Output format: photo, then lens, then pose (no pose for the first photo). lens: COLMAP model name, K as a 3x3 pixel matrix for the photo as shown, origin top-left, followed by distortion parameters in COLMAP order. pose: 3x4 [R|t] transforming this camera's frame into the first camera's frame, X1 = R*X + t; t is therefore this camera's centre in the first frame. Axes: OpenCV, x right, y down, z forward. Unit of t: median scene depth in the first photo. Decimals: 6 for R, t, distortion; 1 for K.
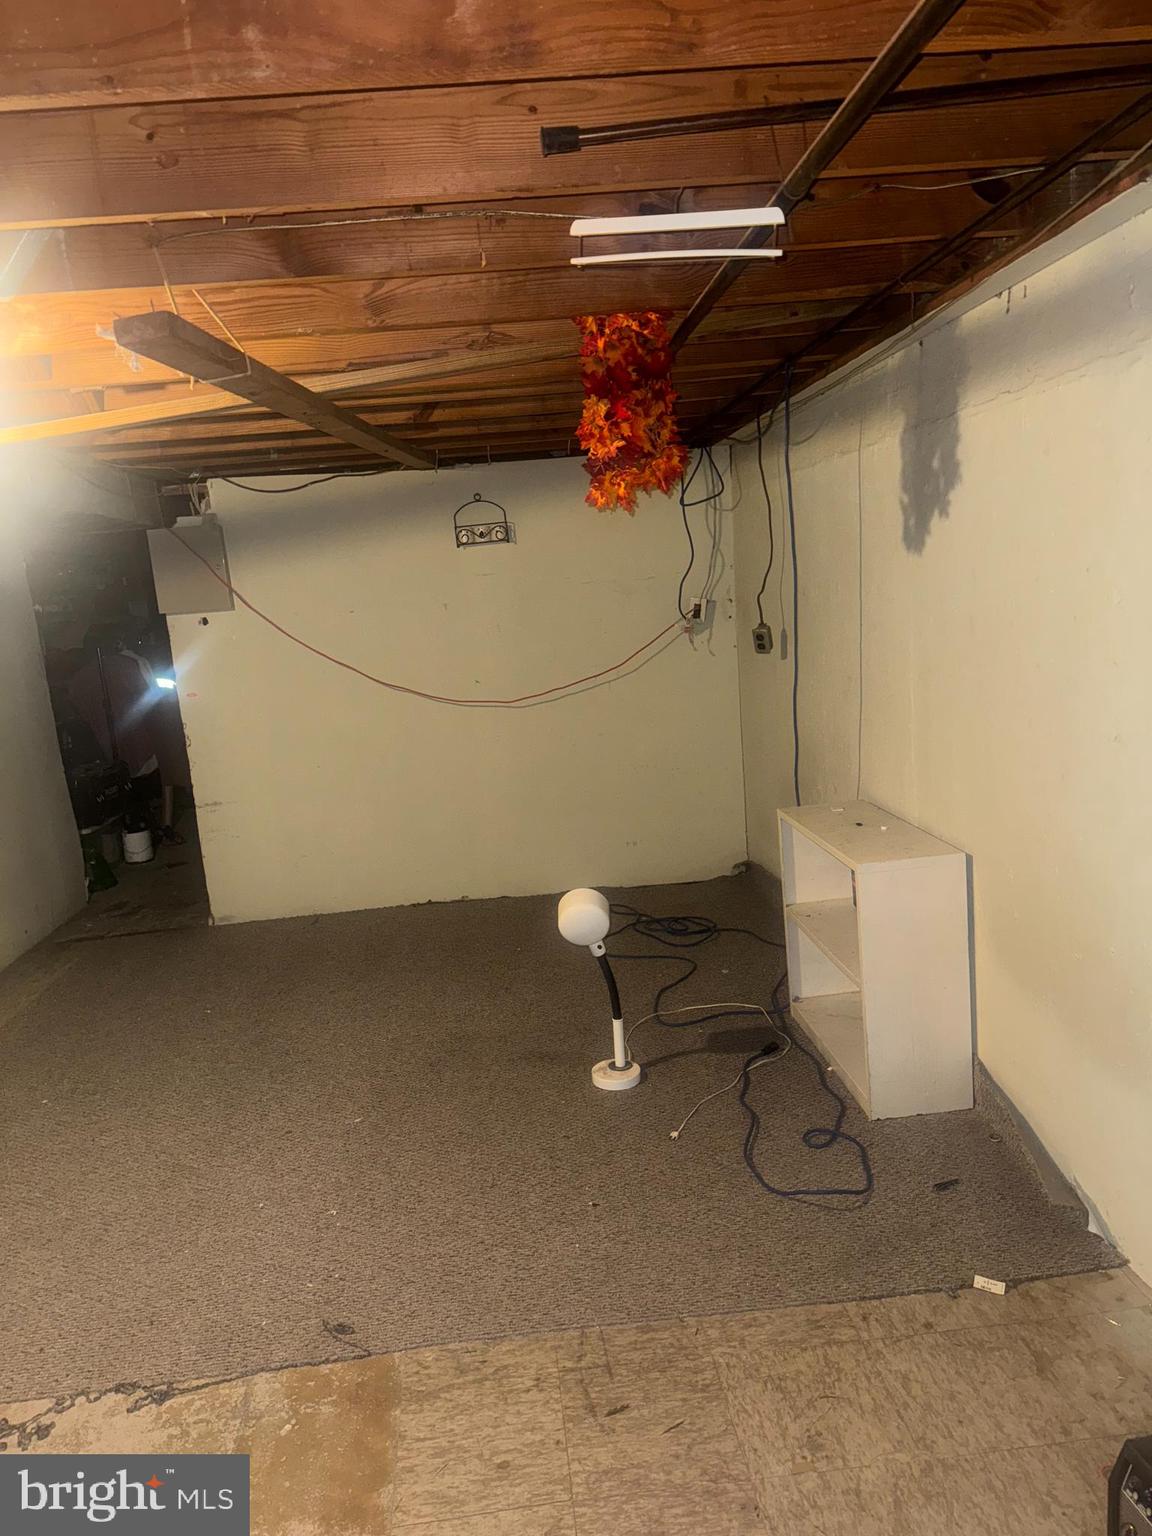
lens RADIAL K [[1081.7, 0, 575.5], [0, 1081.7, 761.0], [0, 0, 1]] dist [0.012814, -0.024761]
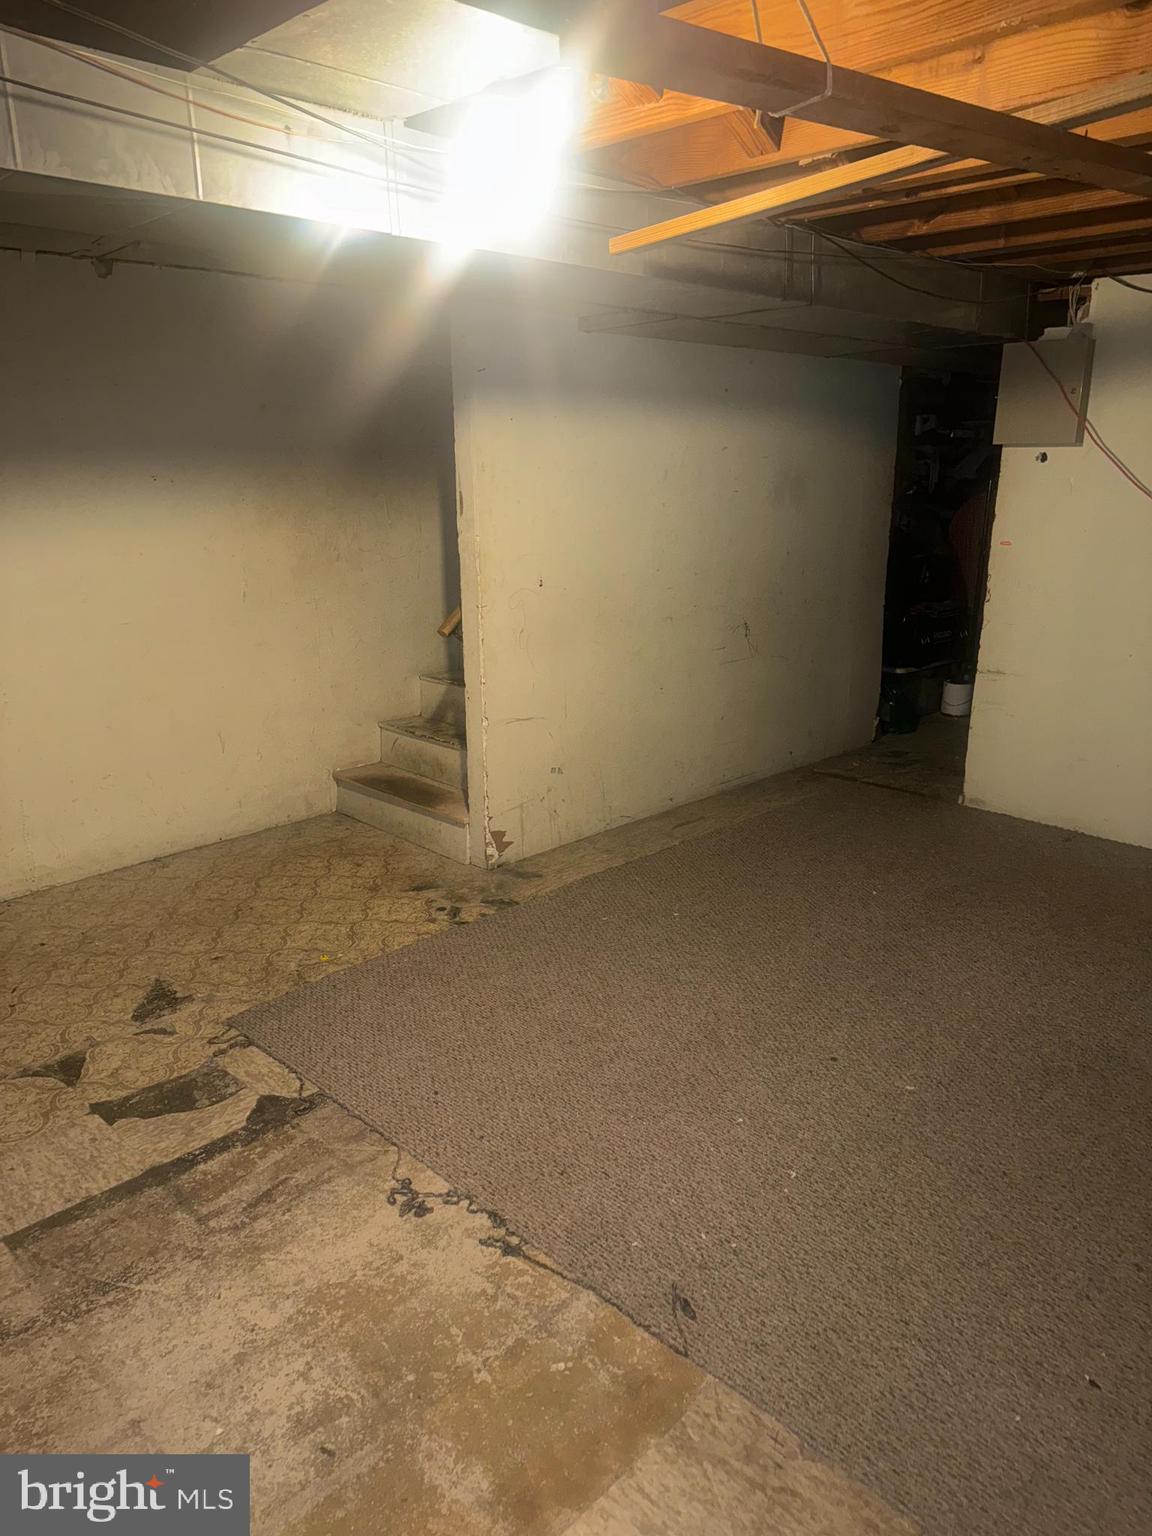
lens RADIAL K [[1081.7, 0, 575.5], [0, 1081.7, 761.0], [0, 0, 1]] dist [0.012814, -0.024761]
pose [[0.636051, 0.287166, -0.716223, 0.221770], [-0.179969, 0.957783, 0.224194, -0.061928], [0.750367, -0.013701, 0.660880, 0.391323]]
